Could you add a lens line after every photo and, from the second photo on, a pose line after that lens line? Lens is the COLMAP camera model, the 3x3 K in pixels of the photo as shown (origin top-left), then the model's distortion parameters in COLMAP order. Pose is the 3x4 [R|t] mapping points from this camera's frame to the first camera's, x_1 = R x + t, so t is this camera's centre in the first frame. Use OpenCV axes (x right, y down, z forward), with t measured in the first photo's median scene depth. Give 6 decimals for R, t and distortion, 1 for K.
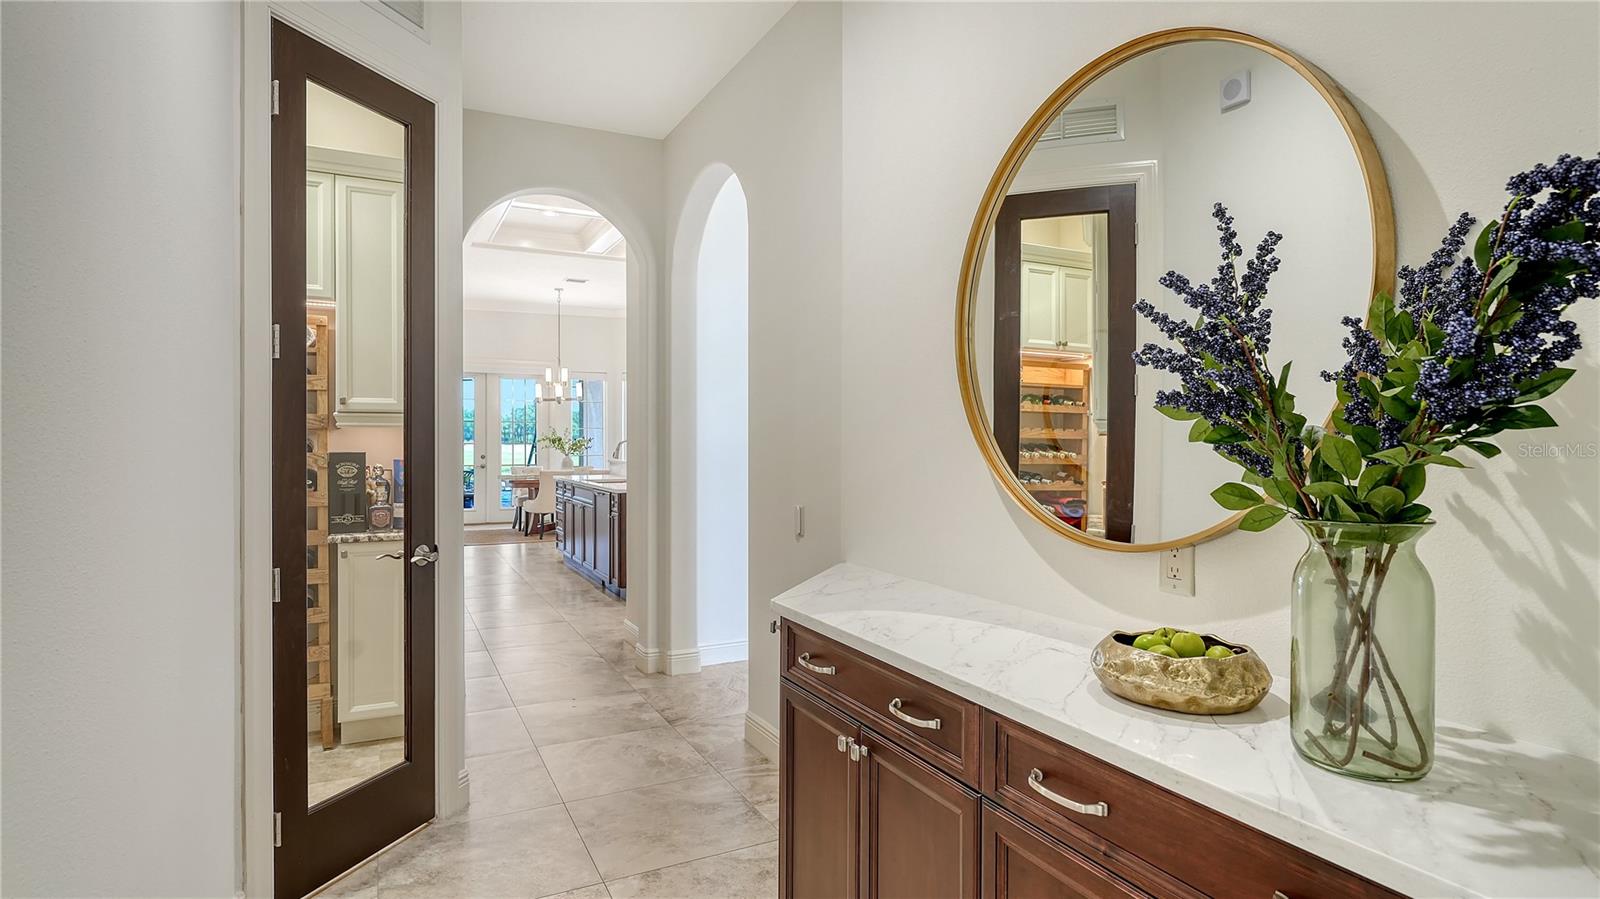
lens RADIAL K [[845.2, 0, 800.6], [0, 845.2, 451.5], [0, 0, 1]] dist [0.005315, 0.000356]
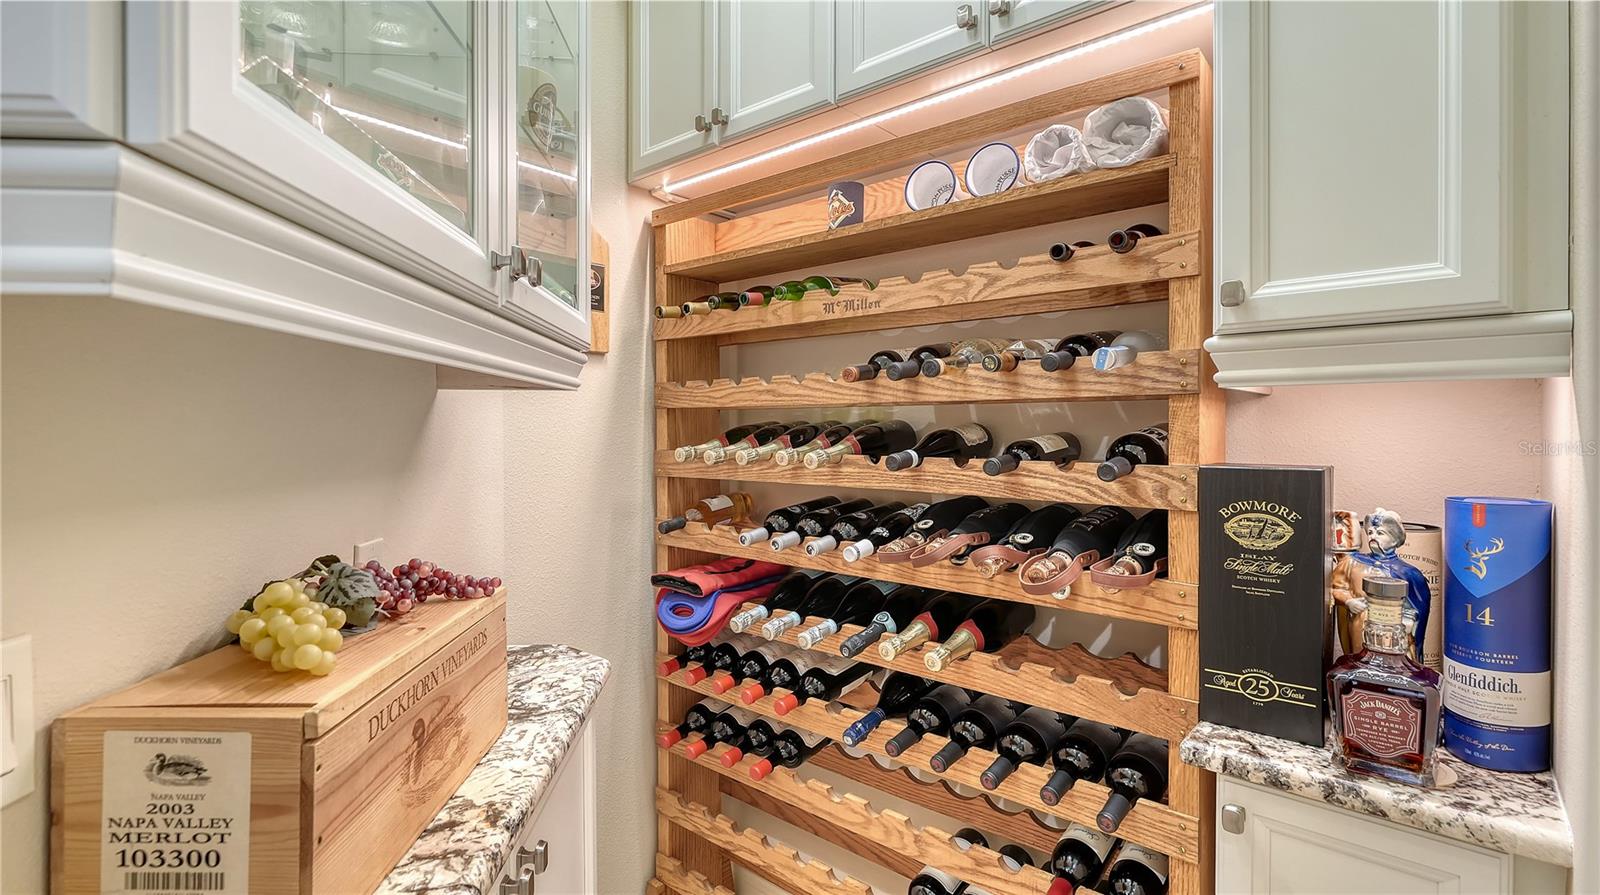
lens RADIAL K [[757.0, 0, 798.2], [0, 757.0, 439.6], [0, 0, 1]] dist [0.021310, 0.000171]
pose [[0.385779, 0.011442, -0.922520, -0.348142], [-0.006097, 0.999933, 0.009853, -0.010747], [0.922571, 0.001824, 0.385823, 0.744727]]
